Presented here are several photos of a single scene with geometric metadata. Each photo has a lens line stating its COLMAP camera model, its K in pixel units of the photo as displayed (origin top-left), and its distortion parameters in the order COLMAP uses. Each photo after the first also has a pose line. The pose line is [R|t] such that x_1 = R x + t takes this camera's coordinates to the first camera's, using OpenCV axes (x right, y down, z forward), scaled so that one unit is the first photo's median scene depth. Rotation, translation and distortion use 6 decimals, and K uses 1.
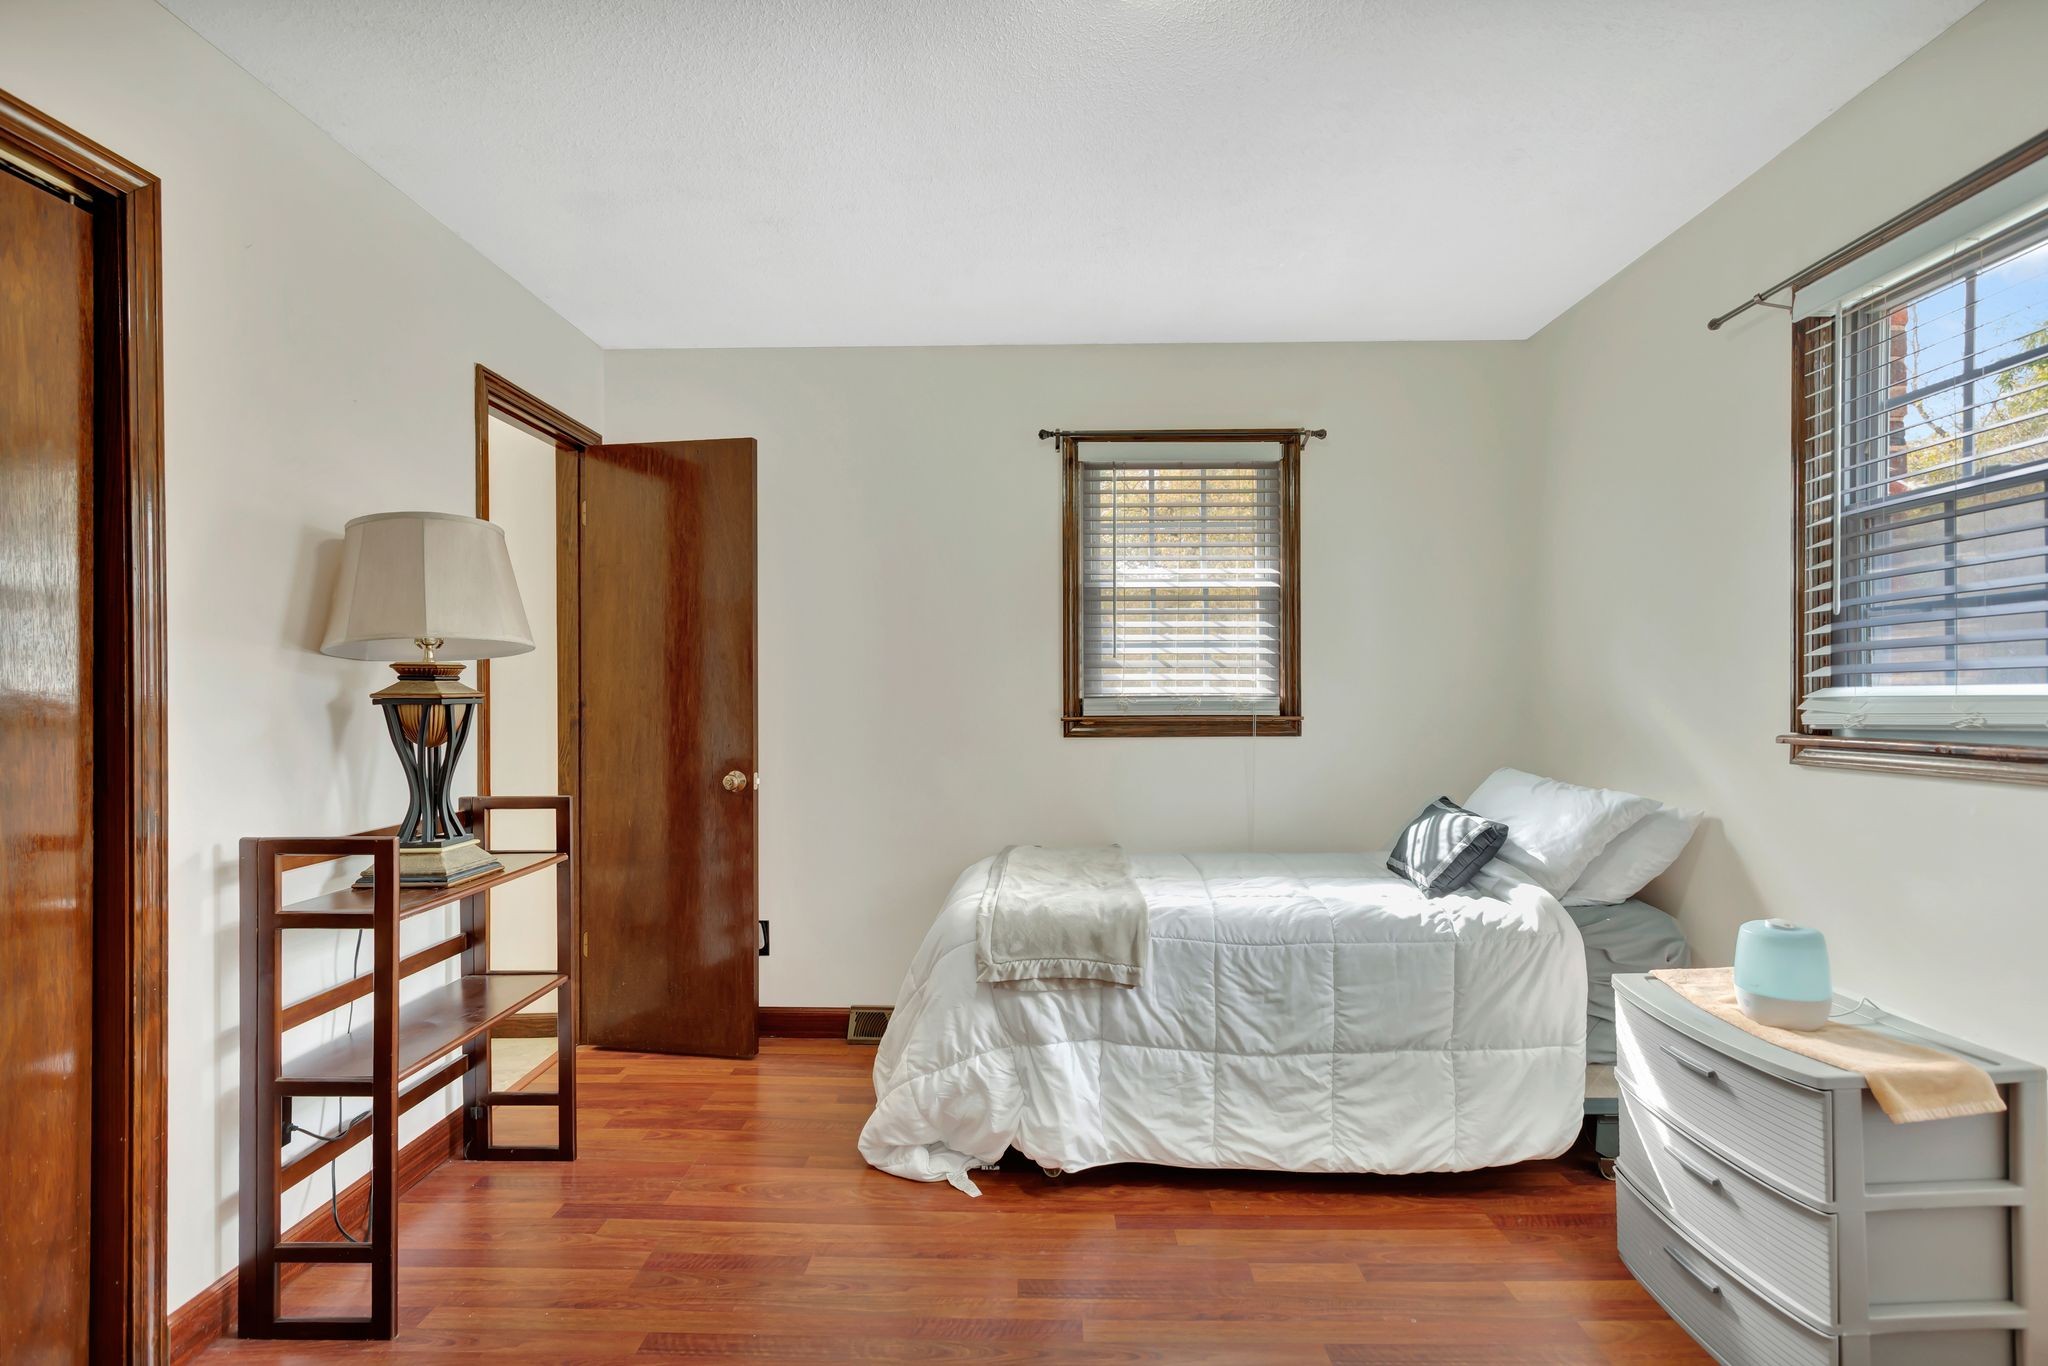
lens RADIAL K [[961.6, 0, 1035.2], [0, 961.6, 698.9], [0, 0, 1]] dist [-0.004351, -0.000108]
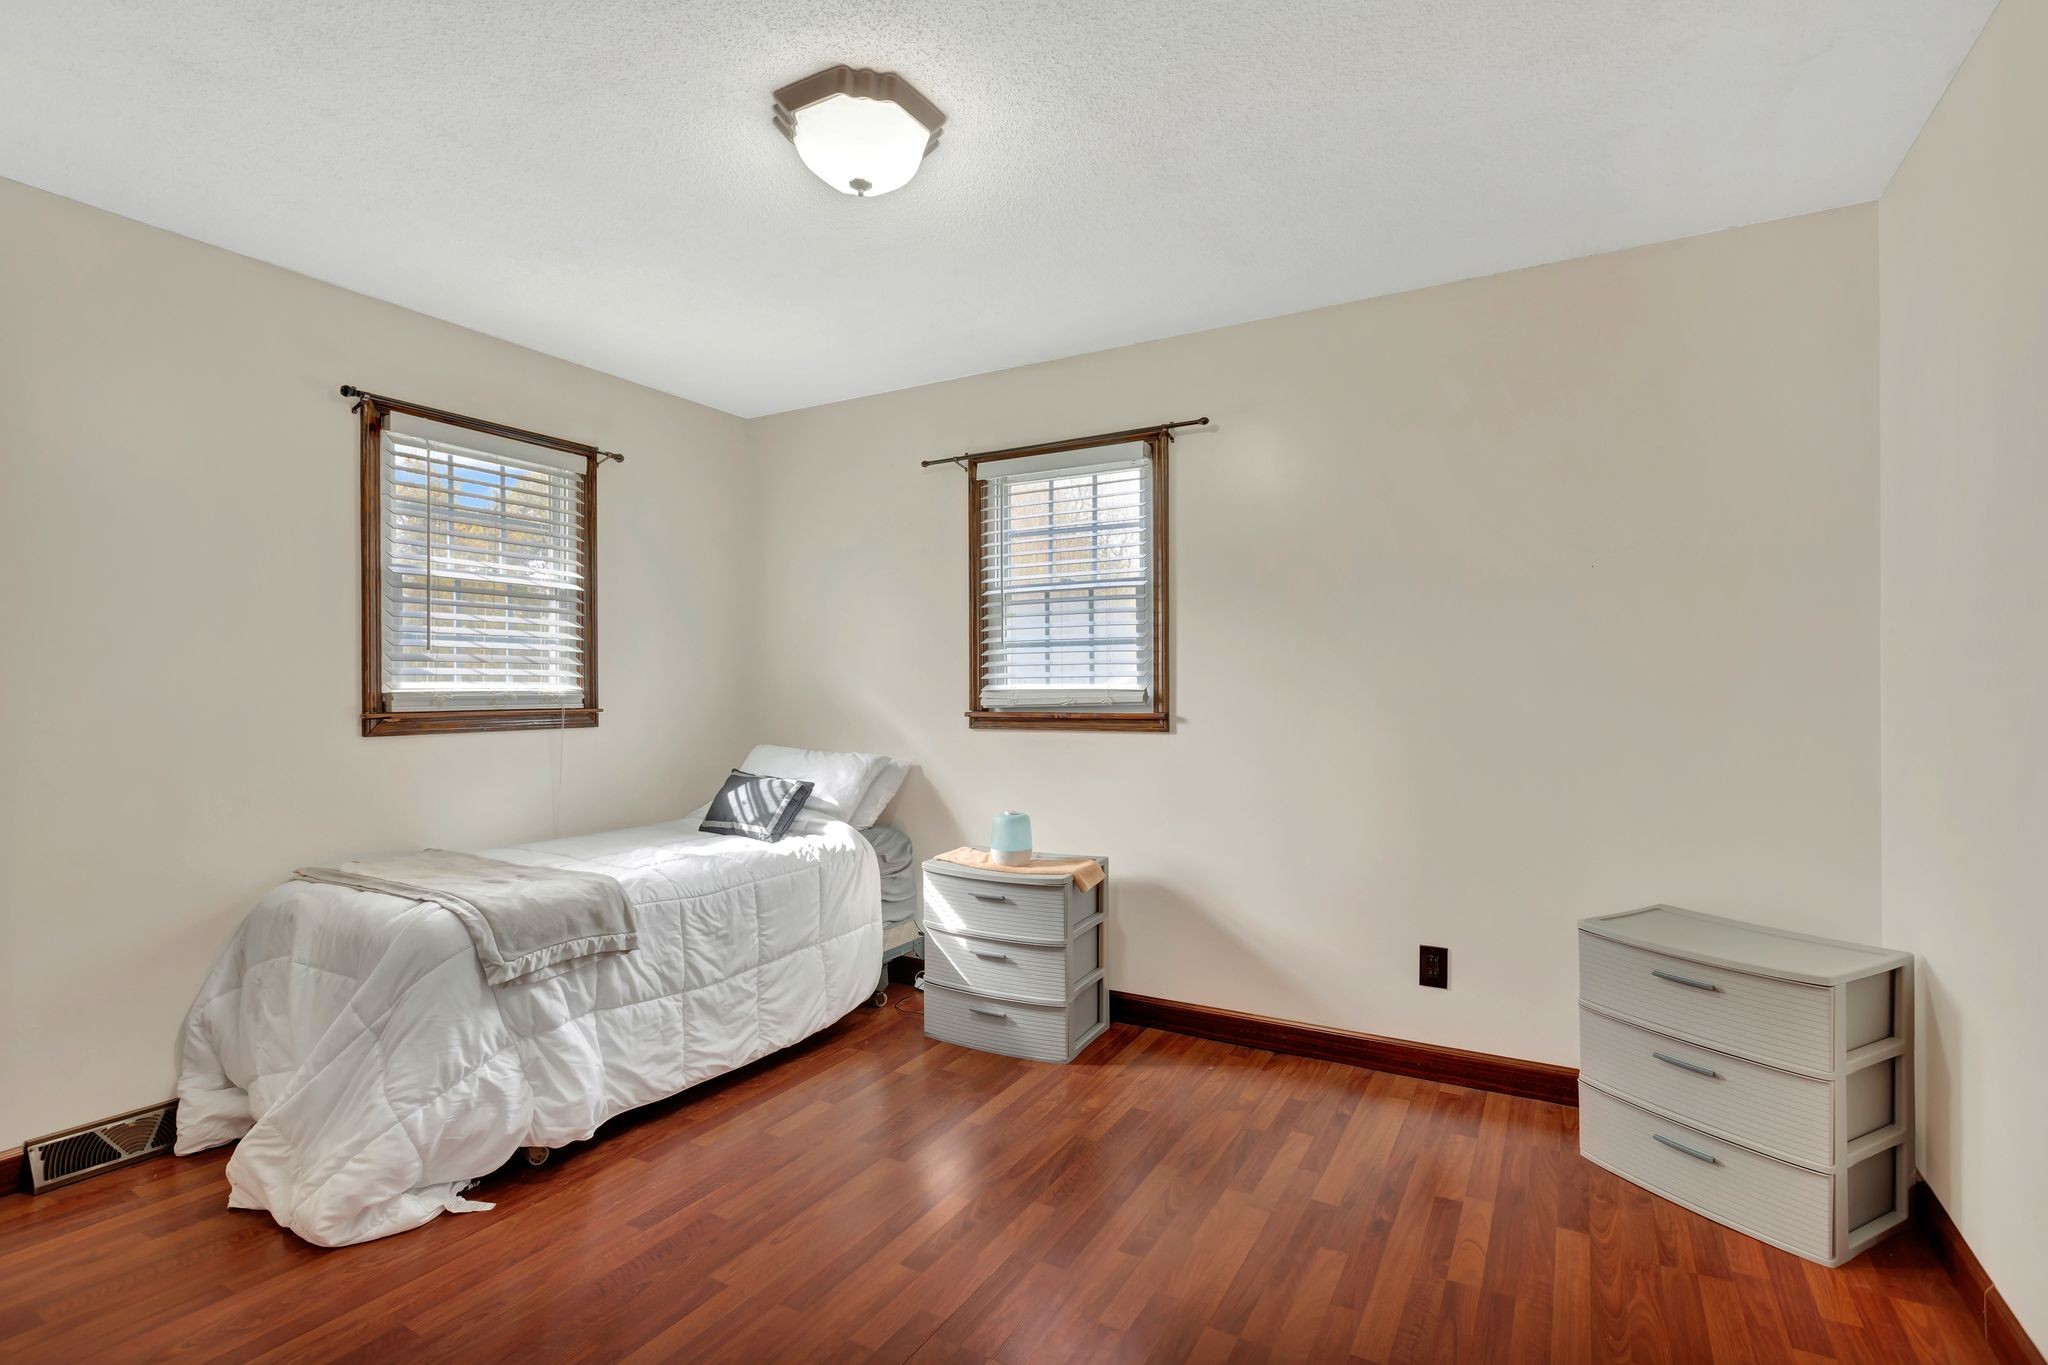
lens RADIAL K [[961.6, 0, 1026.9], [0, 961.6, 680.6], [0, 0, 1]] dist [-0.004351, -0.000108]
pose [[0.478562, 0.008379, 0.878014, -0.647703], [0.004819, 0.999914, -0.012169, 0.001824], [-0.878040, 0.010055, 0.478481, 0.060008]]
